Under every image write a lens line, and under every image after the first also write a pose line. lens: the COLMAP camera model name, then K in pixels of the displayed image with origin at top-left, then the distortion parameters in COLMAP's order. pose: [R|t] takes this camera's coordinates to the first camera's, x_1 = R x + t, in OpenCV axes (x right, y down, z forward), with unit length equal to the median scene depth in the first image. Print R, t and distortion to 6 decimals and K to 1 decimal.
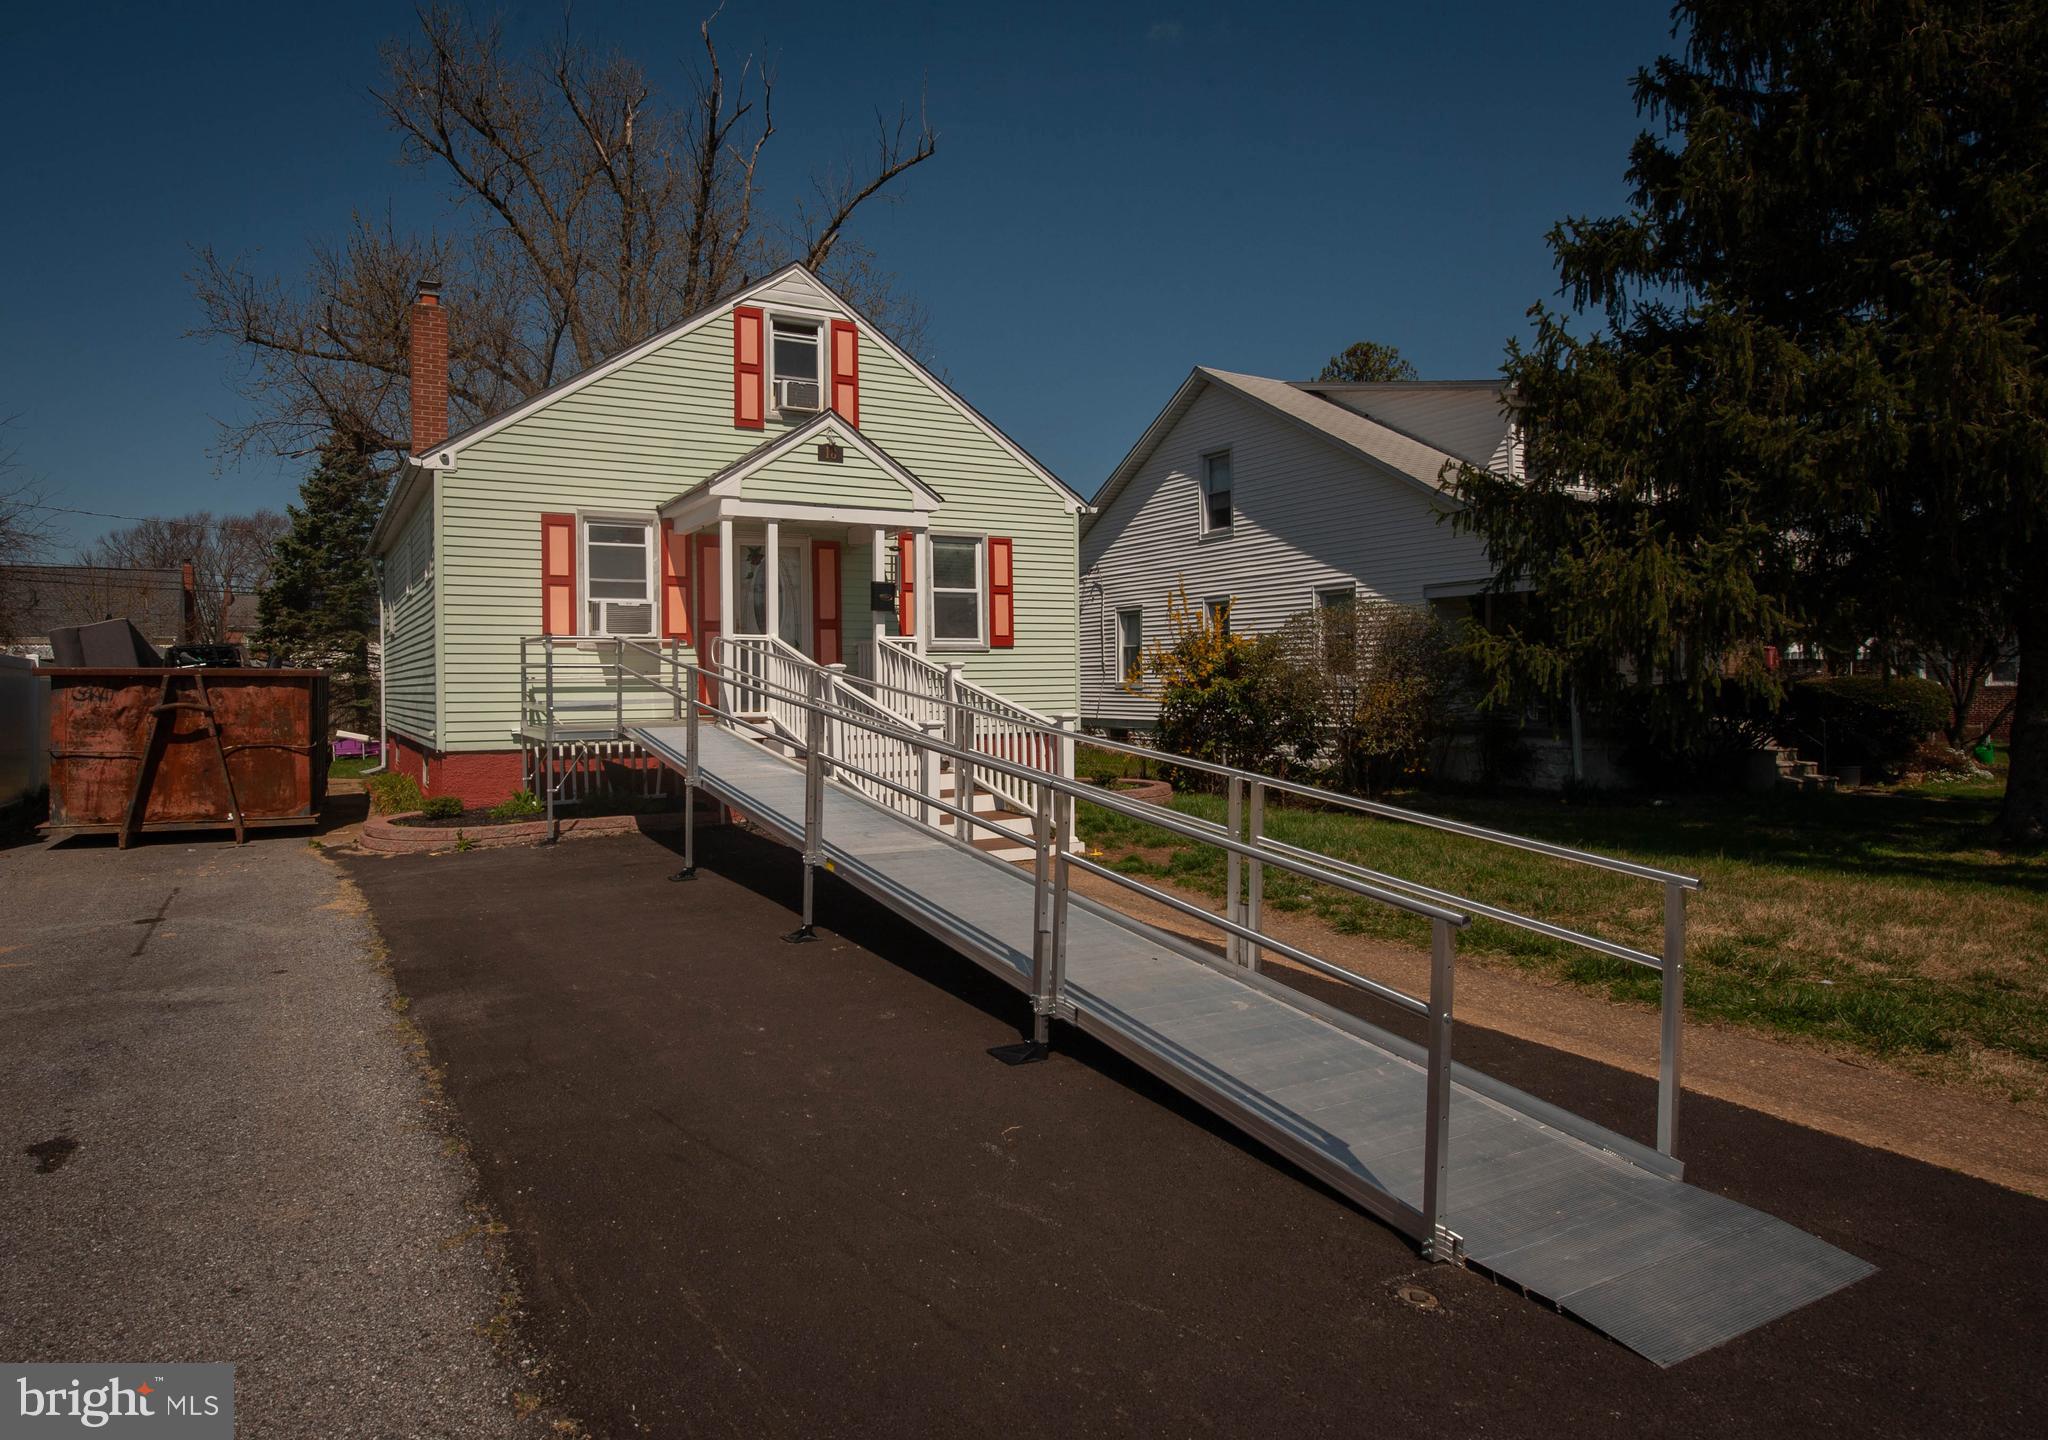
lens RADIAL K [[1189.4, 0, 1024.1], [0, 1189.4, 699.7], [0, 0, 1]] dist [-0.005825, -0.001017]
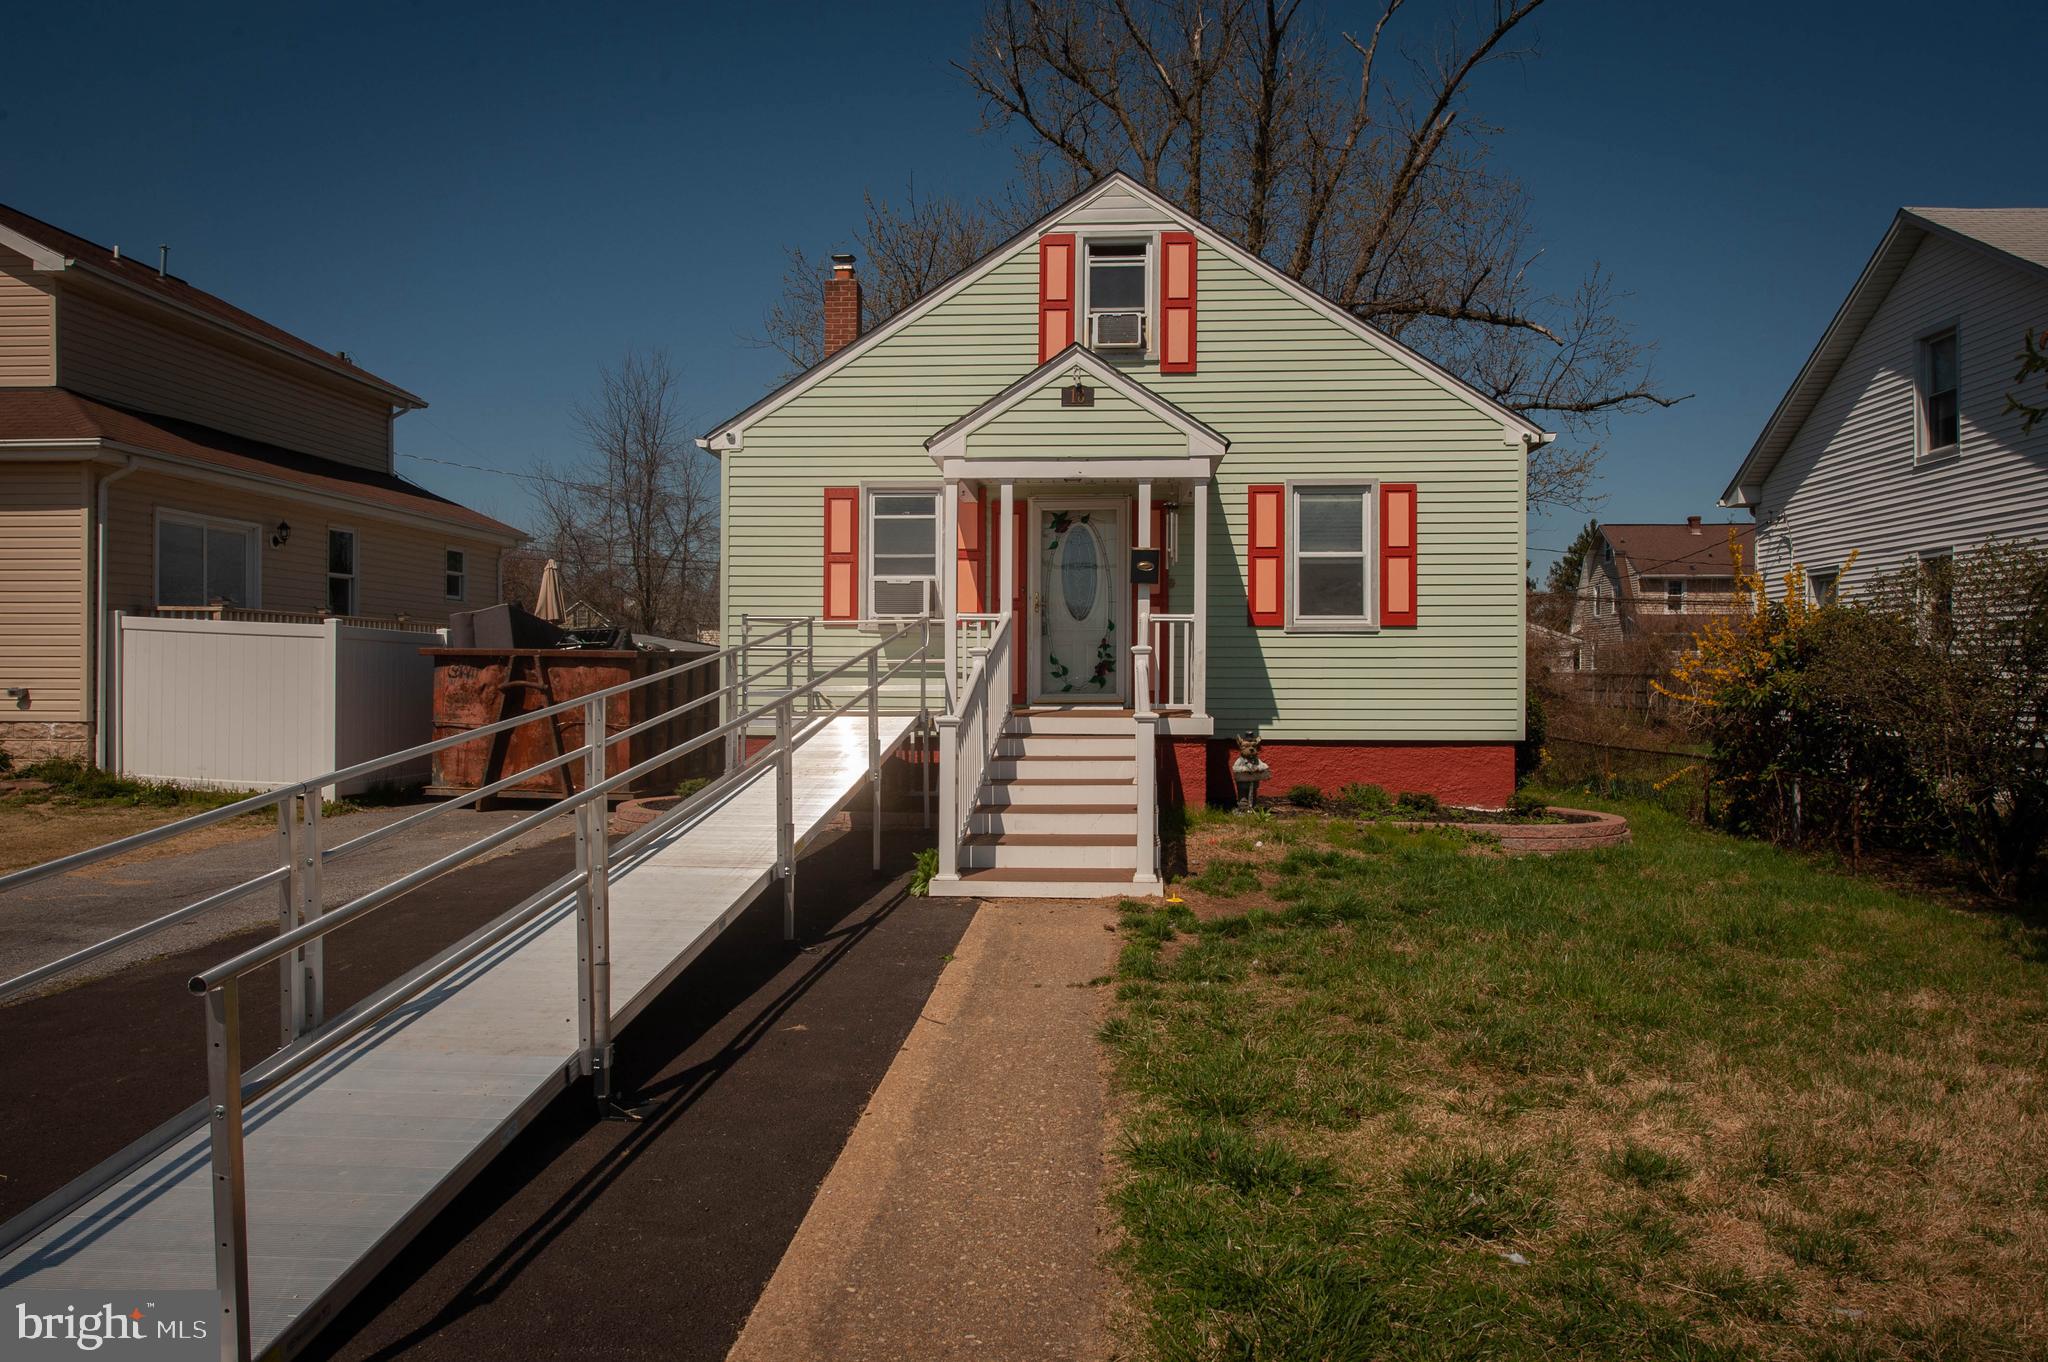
lens RADIAL K [[1400.2, 0, 1022.8], [0, 1400.2, 688.5], [0, 0, 1]] dist [-0.000614, 0.001379]
pose [[0.843984, 0.019394, -0.536018, 0.292799], [-0.020483, 0.999783, 0.003922, -0.003923], [0.535978, 0.007670, 0.844197, 0.128517]]
